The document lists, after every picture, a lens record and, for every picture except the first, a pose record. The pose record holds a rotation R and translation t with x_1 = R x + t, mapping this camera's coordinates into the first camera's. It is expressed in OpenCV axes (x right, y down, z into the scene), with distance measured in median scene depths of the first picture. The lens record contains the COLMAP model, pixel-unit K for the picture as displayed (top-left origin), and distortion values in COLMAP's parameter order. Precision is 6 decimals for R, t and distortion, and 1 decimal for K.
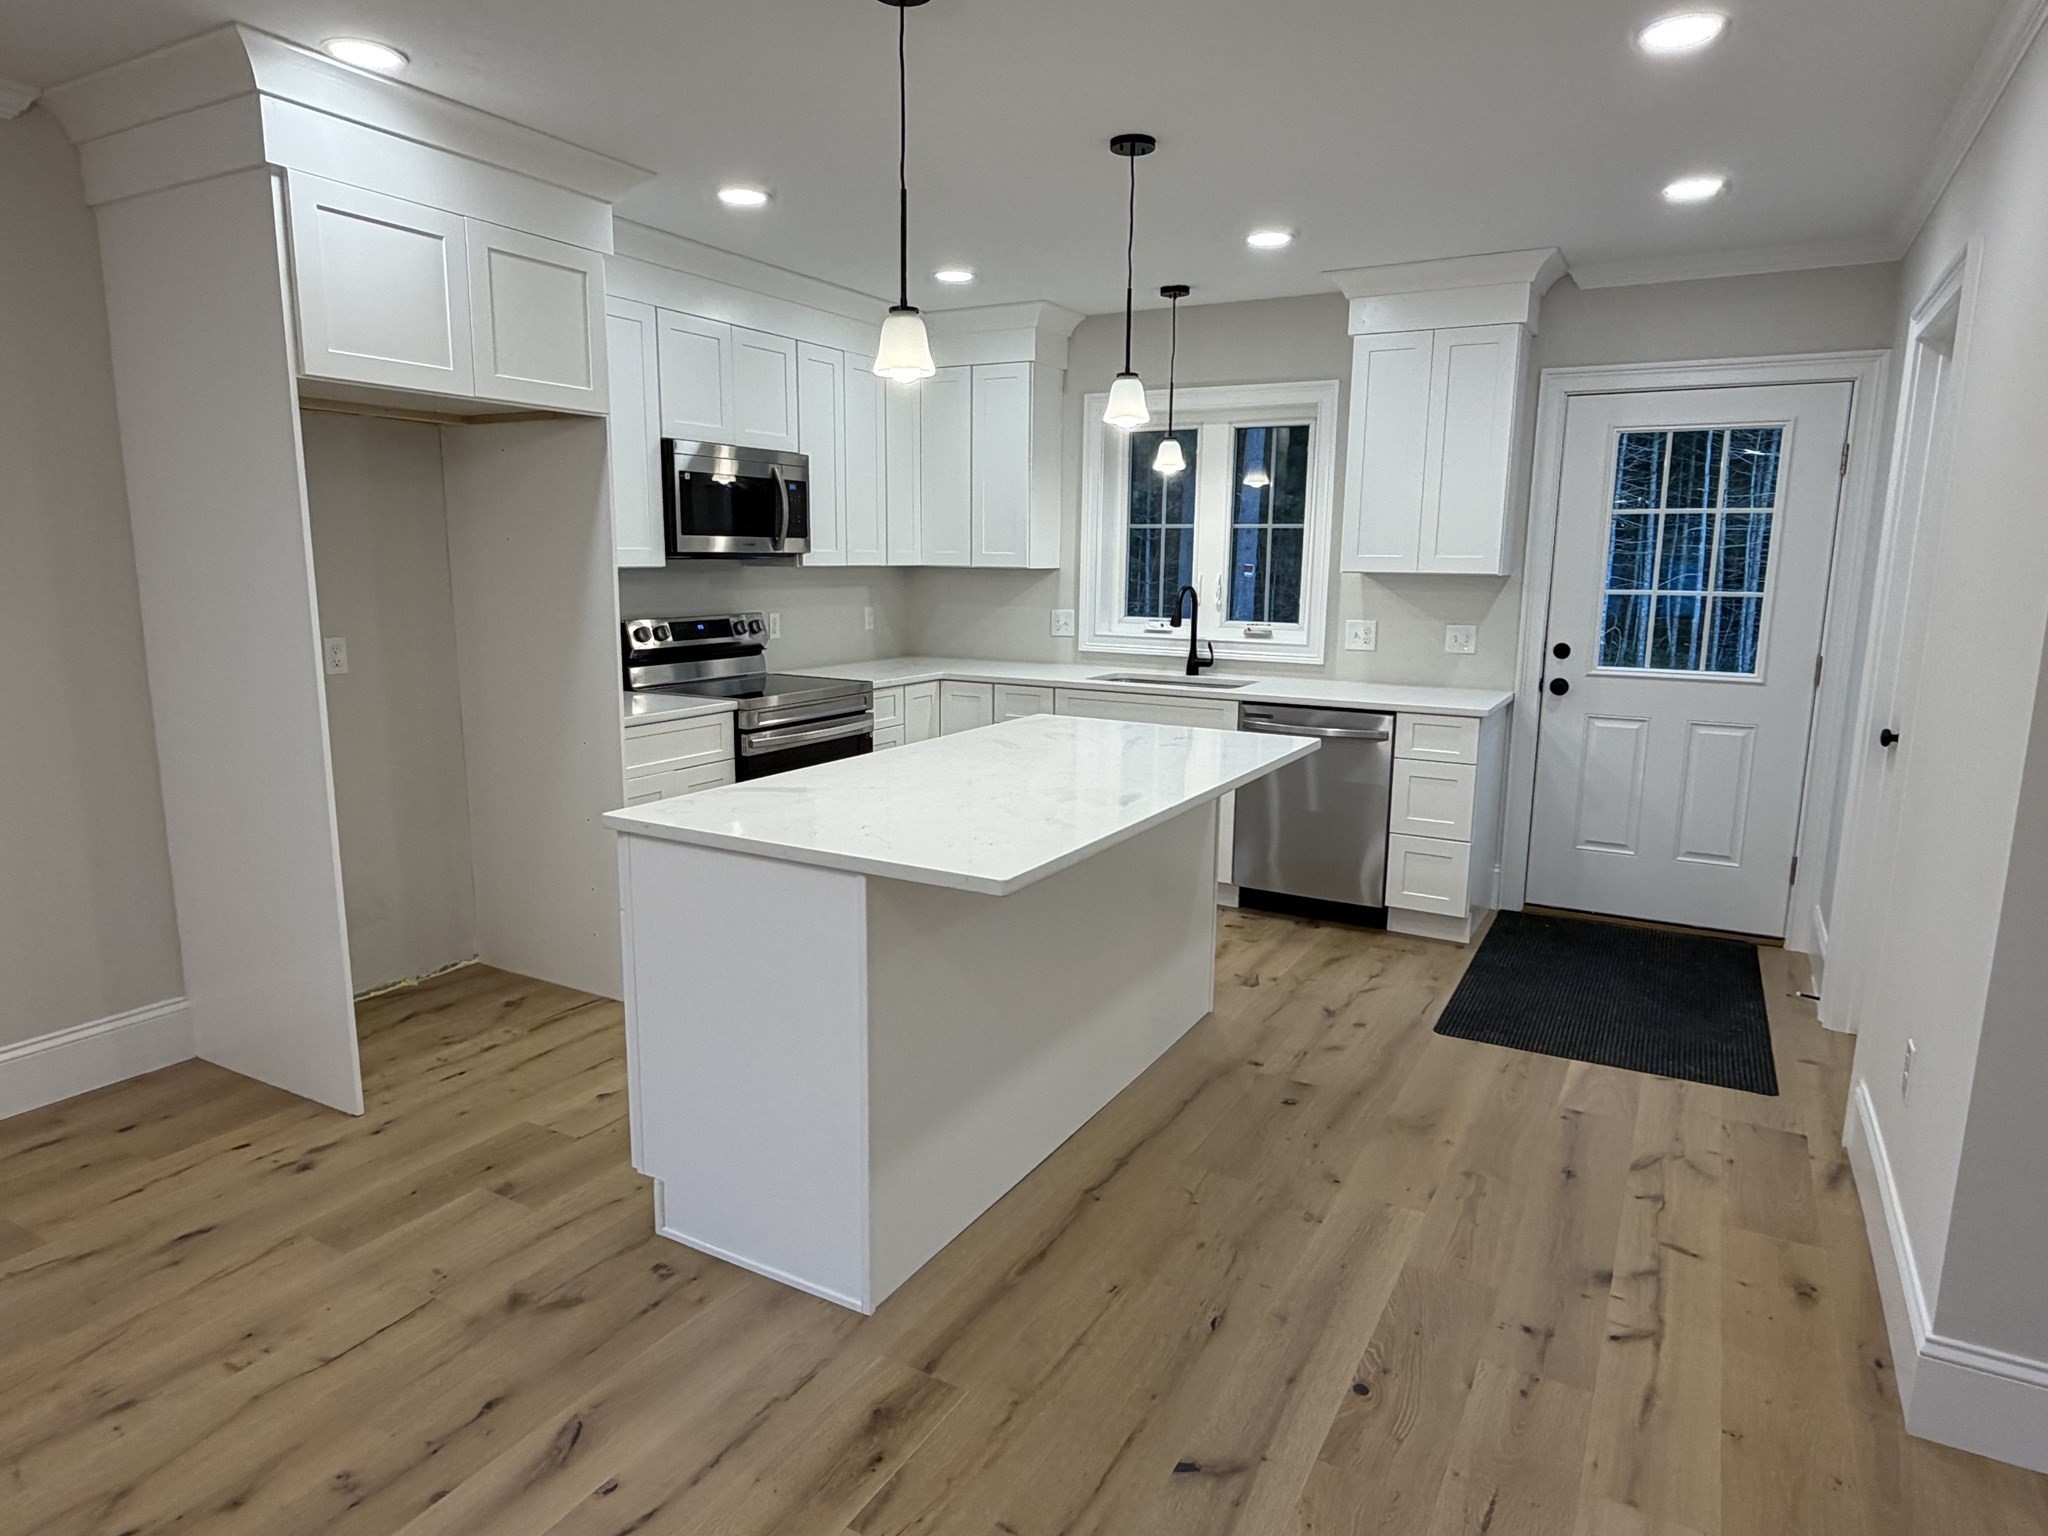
lens RADIAL K [[1221.8, 0, 1012.7], [0, 1221.8, 767.8], [0, 0, 1]] dist [0.000803, -0.000071]
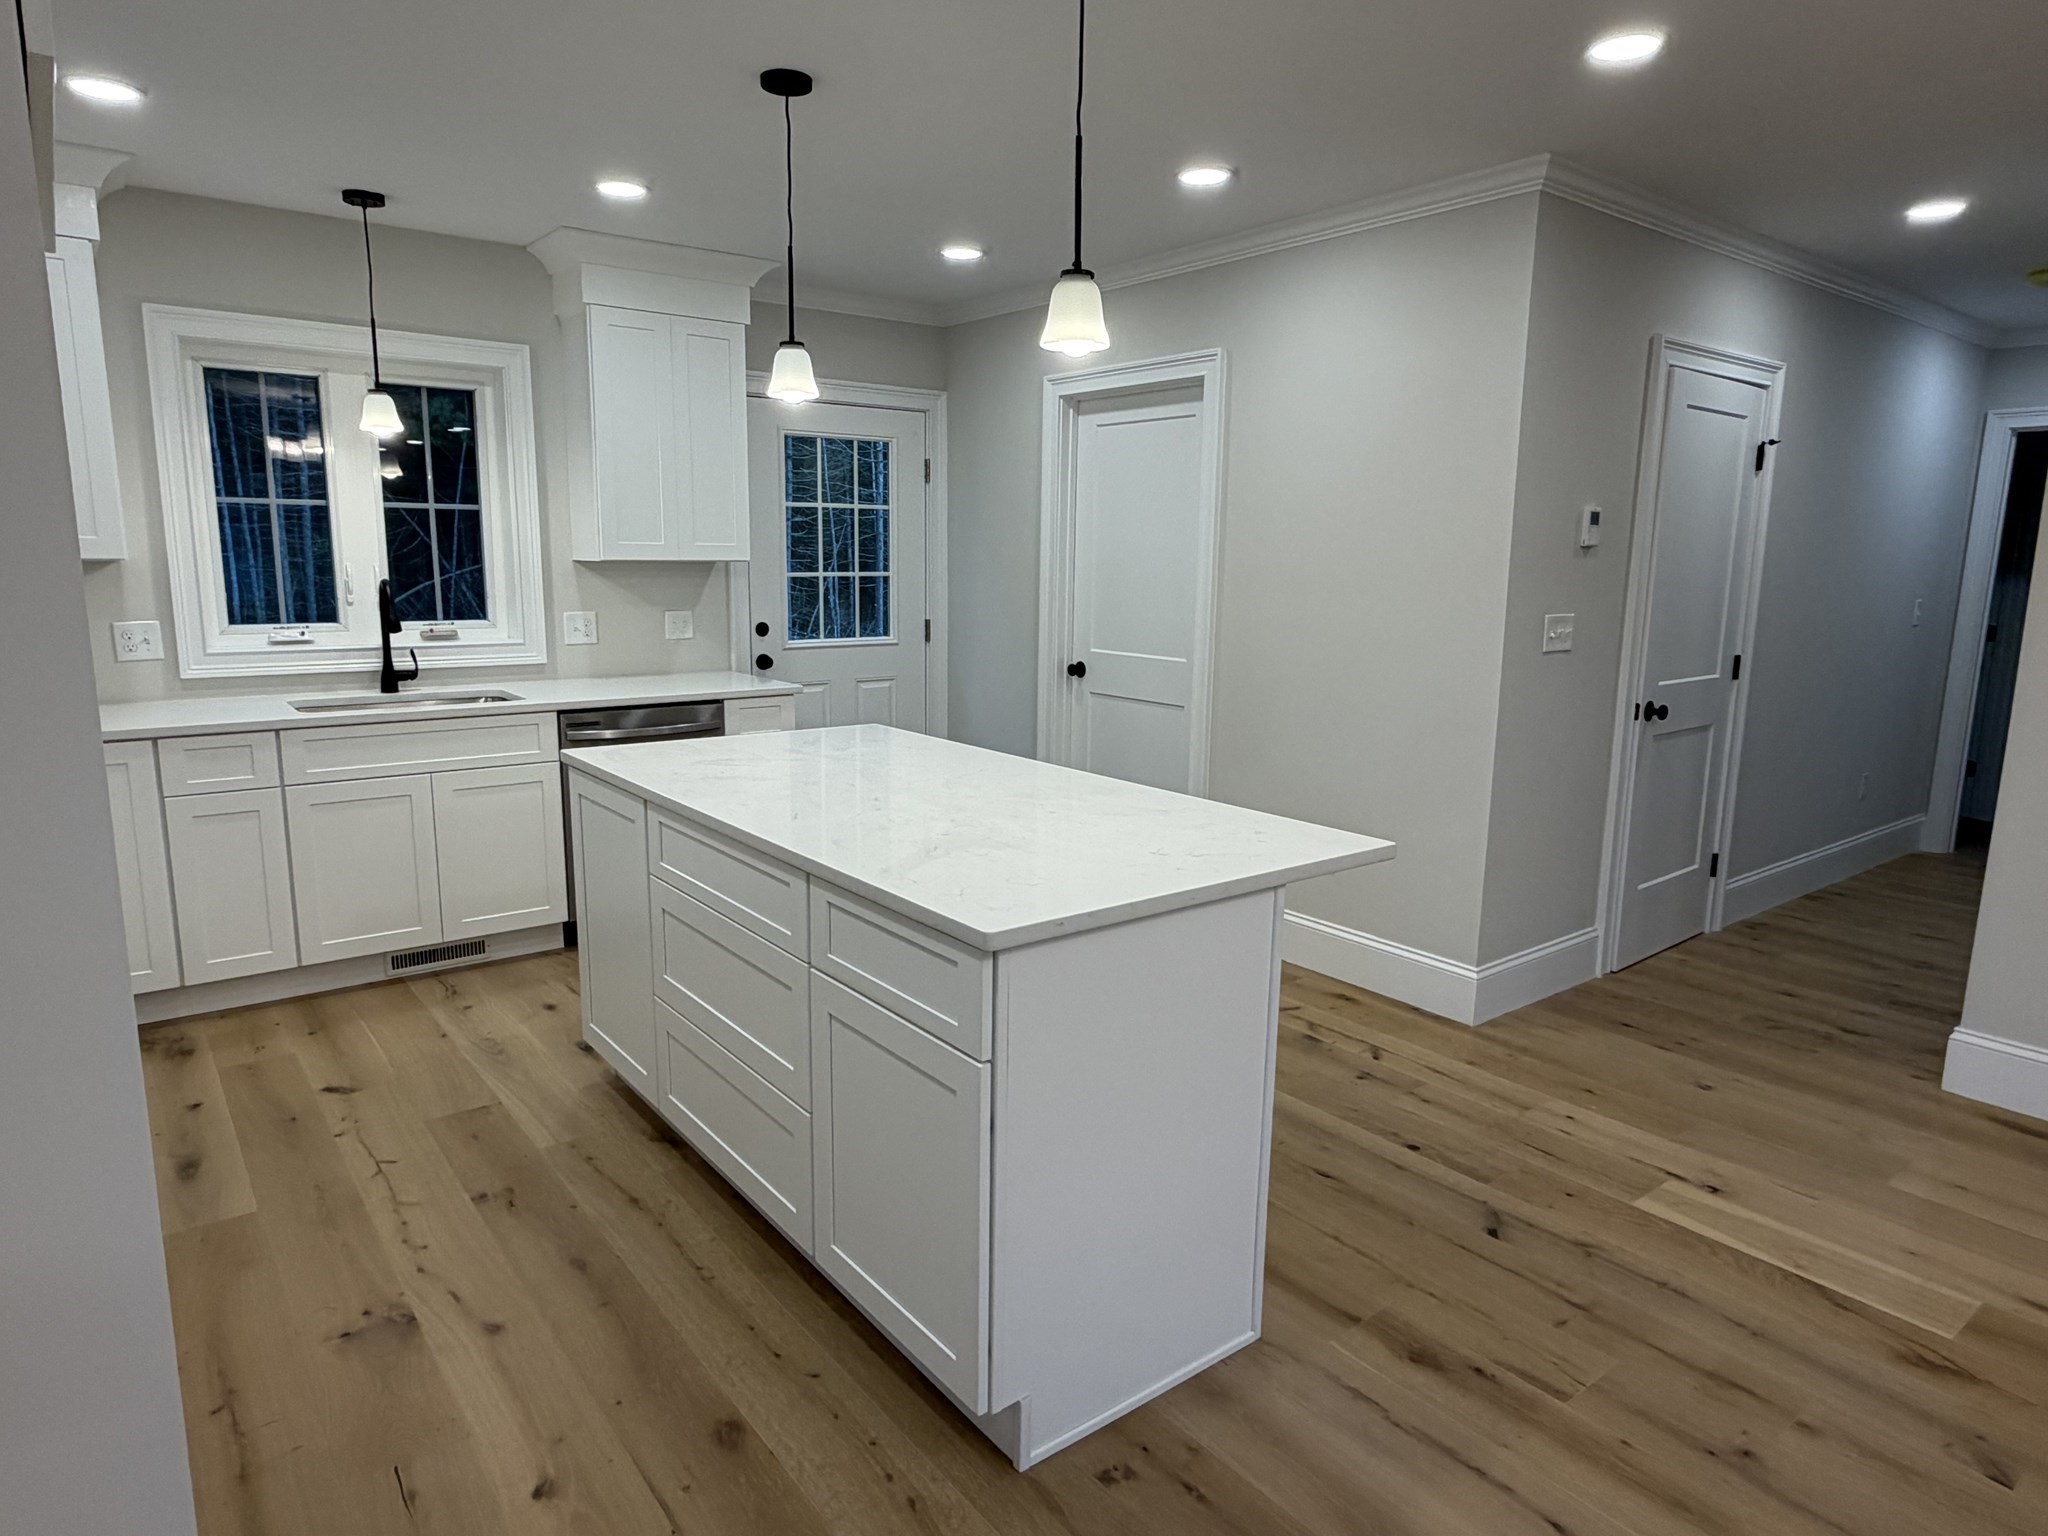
lens RADIAL K [[1221.8, 0, 1012.7], [0, 1221.8, 767.8], [0, 0, 1]] dist [0.000803, -0.000071]
pose [[0.384561, -0.168366, 0.907615, -0.487134], [0.151636, 0.981391, 0.117802, -0.068844], [-0.910560, 0.092325, 0.402935, 0.363102]]
